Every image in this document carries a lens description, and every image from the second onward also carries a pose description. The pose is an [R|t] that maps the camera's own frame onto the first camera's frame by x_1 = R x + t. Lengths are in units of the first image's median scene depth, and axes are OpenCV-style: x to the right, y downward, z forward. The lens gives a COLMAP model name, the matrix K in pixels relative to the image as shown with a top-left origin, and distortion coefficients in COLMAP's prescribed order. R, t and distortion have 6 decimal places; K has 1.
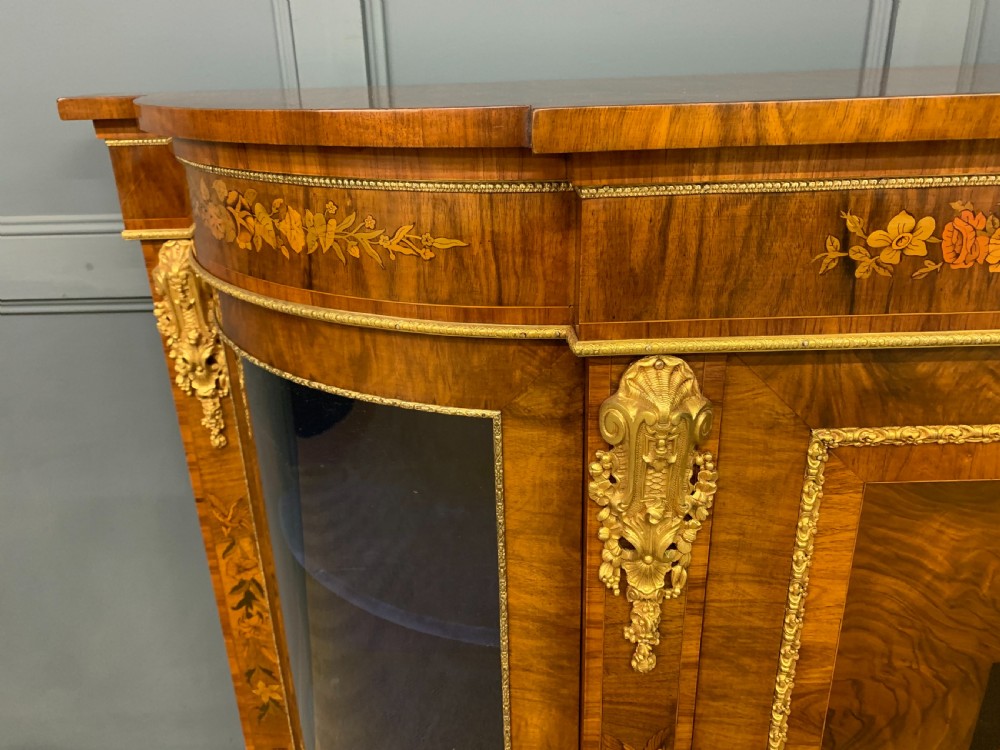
lens RADIAL K [[765.1, 0, 493.6], [0, 765.1, 371.5], [0, 0, 1]] dist [0.070716, -0.081023]
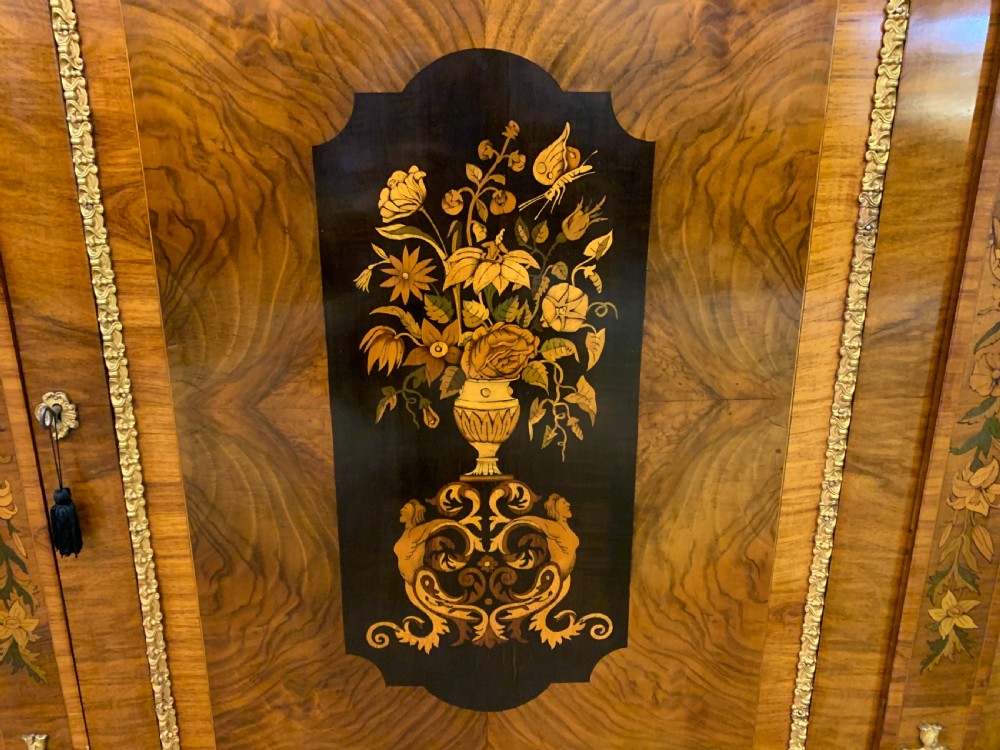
lens RADIAL K [[770.8, 0, 488.0], [0, 770.8, 371.9], [0, 0, 1]] dist [0.008648, -0.000136]
pose [[0.999200, 0.019586, 0.034860, 0.894884], [-0.016063, 0.994996, -0.098615, 0.789900], [-0.036617, 0.097977, 0.994515, 0.124316]]
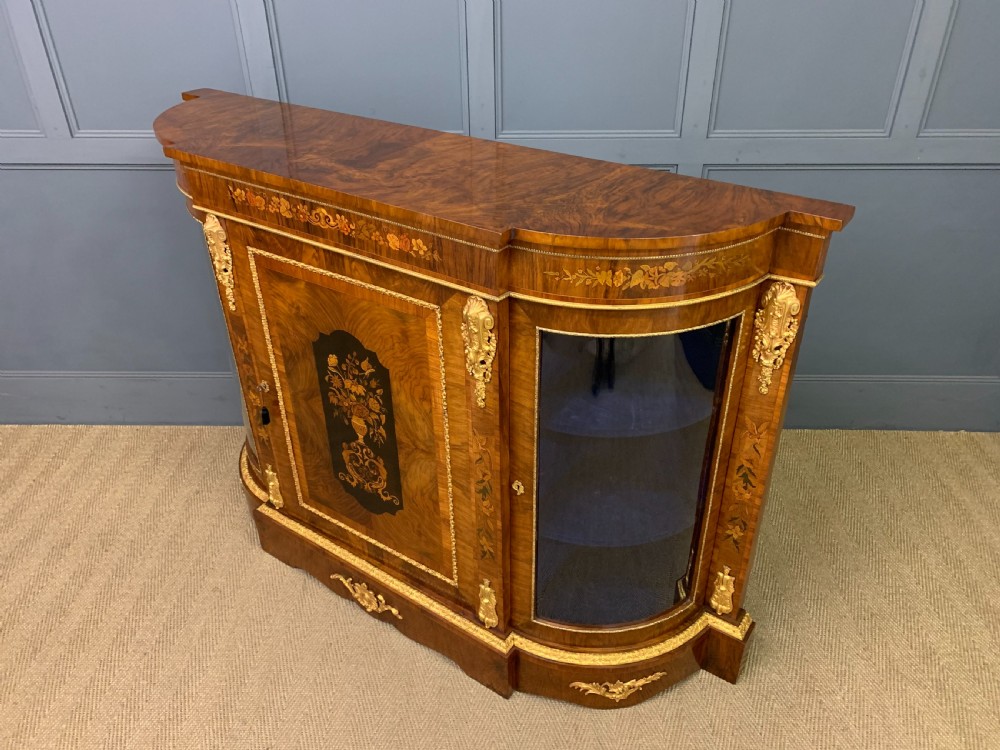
lens RADIAL K [[796.3, 0, 498.0], [0, 796.3, 409.1], [0, 0, 1]] dist [0.133606, -0.568858]
pose [[0.821844, 0.335274, -0.460612, 3.075493], [-0.227926, 0.934472, 0.273516, -0.456274], [0.522132, -0.119803, 0.844408, -1.476051]]
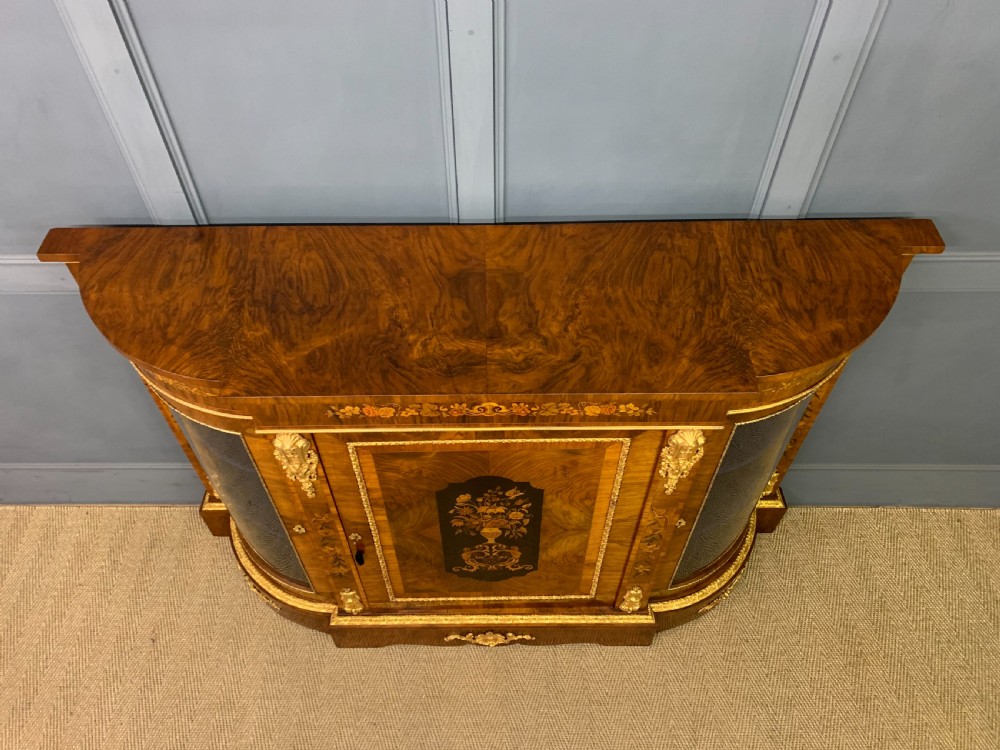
lens RADIAL K [[765.1, 0, 493.6], [0, 765.1, 371.5], [0, 0, 1]] dist [0.070716, -0.081023]
pose [[0.999539, 0.001877, 0.030296, 0.839619], [-0.016165, 0.877700, 0.478938, -1.511833], [-0.025692, -0.479207, 0.877326, -1.411485]]
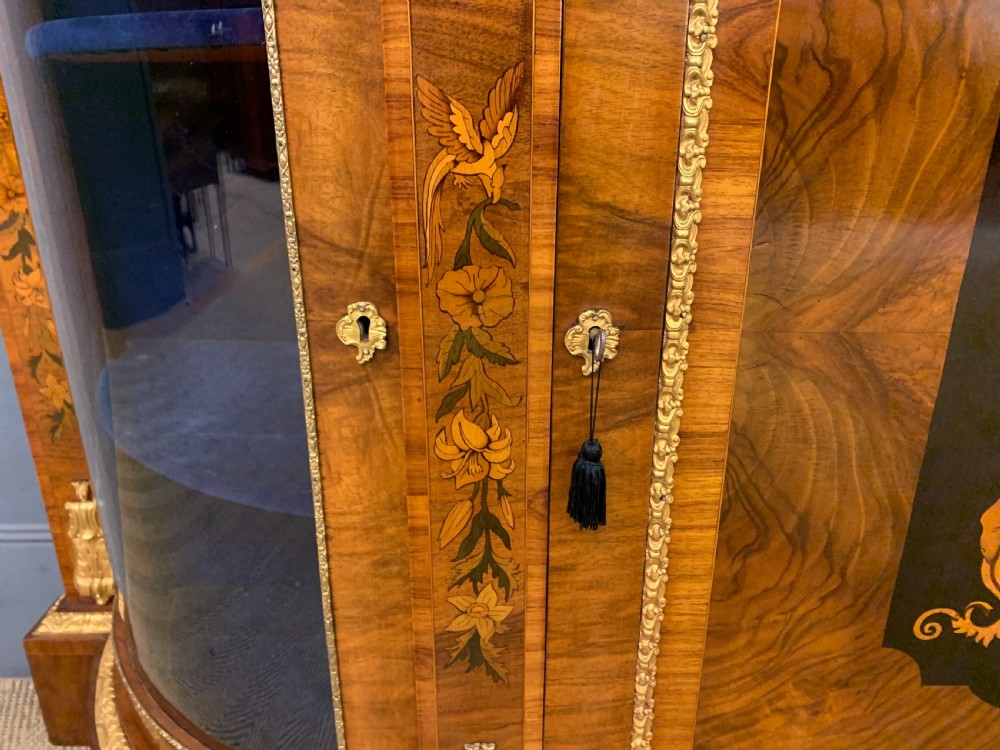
lens RADIAL K [[771.2, 0, 487.8], [0, 771.2, 368.2], [0, 0, 1]] dist [0.011086, -0.003621]
pose [[0.999242, 0.014232, 0.036244, 0.201692], [-0.013480, 0.999690, -0.020915, 0.798122], [-0.036530, 0.020411, 0.999124, 0.440625]]
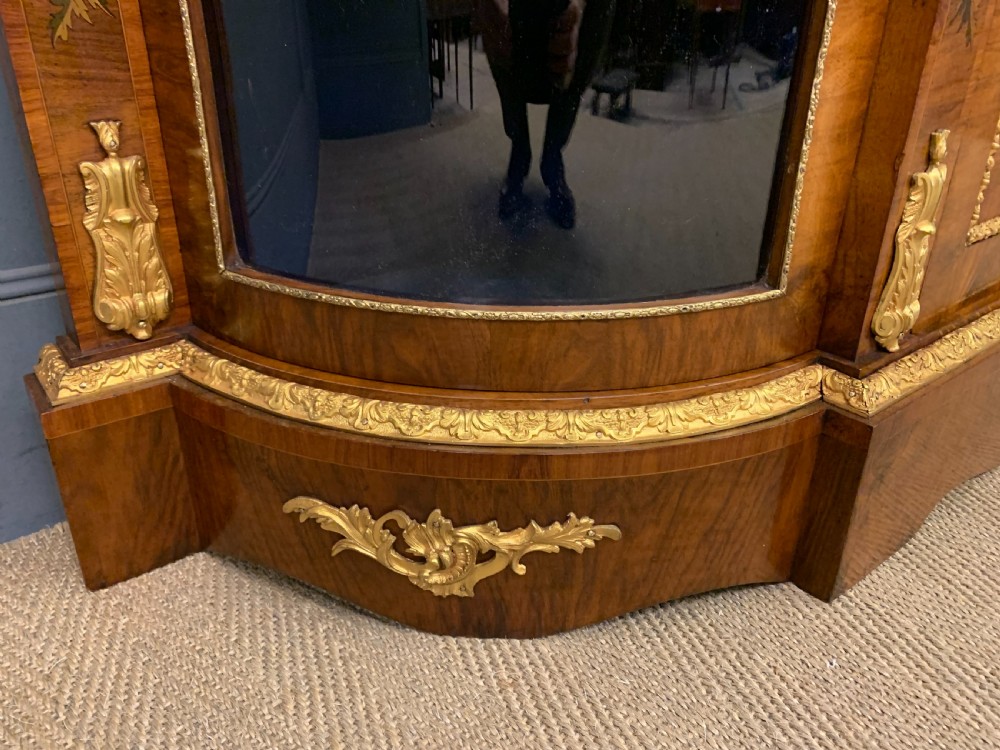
lens RADIAL K [[797.9, 0, 491.7], [0, 797.9, 375.7], [0, 0, 1]] dist [0.007531, 0.000520]
pose [[0.777961, -0.243007, 0.579417, -0.861225], [0.212483, 0.969600, 0.121356, 1.307196], [-0.591293, 0.028706, 0.805946, 0.952827]]
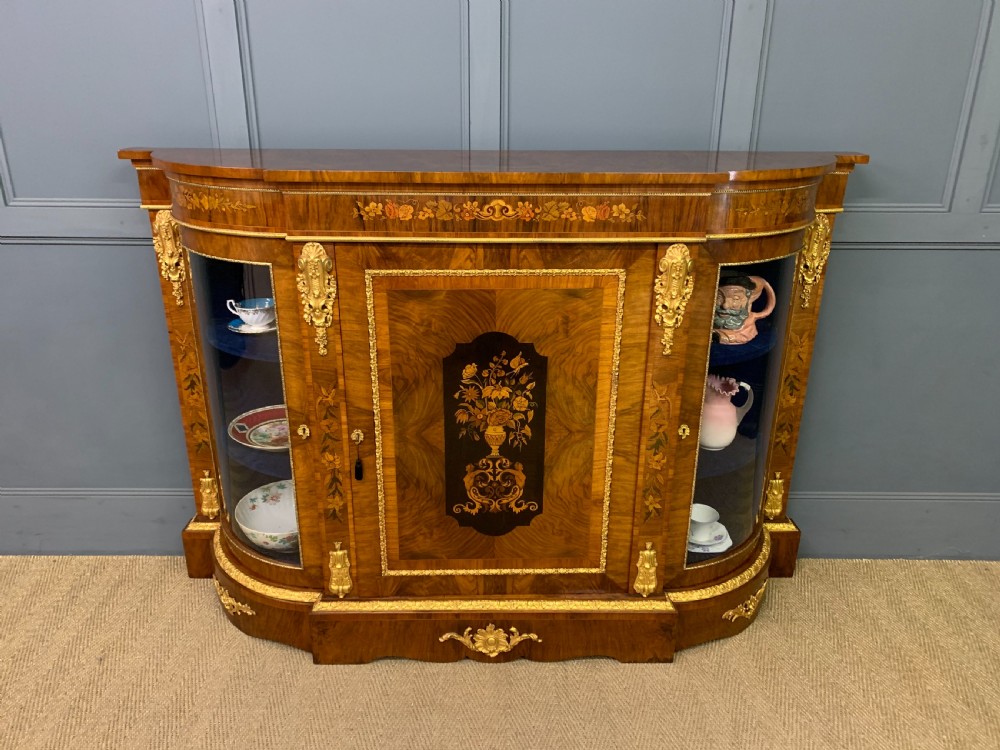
lens RADIAL K [[761.9, 0, 495.0], [0, 761.9, 377.1], [0, 0, 1]] dist [0.065303, -0.069335]
pose [[0.998948, 0.025453, 0.038152, 0.798335], [-0.024976, 0.999604, -0.012932, 0.526056], [-0.038466, 0.011966, 0.999188, -2.110703]]
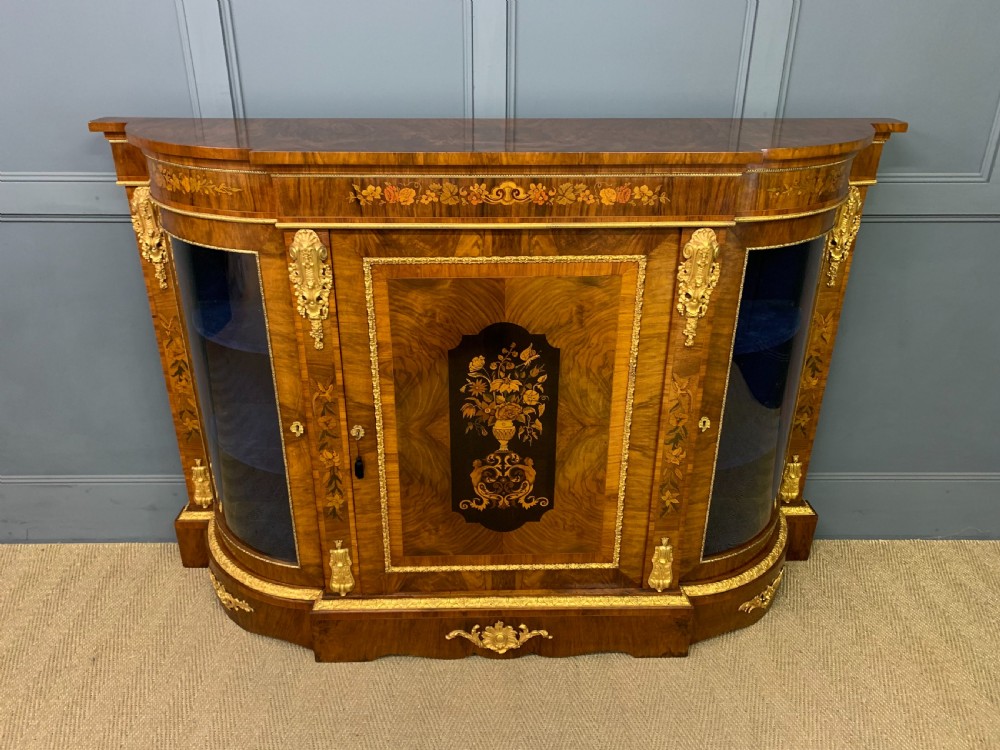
lens RADIAL K [[758.9, 0, 493.4], [0, 758.9, 369.4], [0, 0, 1]] dist [0.072302, -0.080543]
pose [[0.998756, 0.015949, 0.047253, 0.737495], [-0.018371, 0.998515, 0.051277, 0.328097], [-0.046365, -0.052081, 0.997566, -1.878966]]
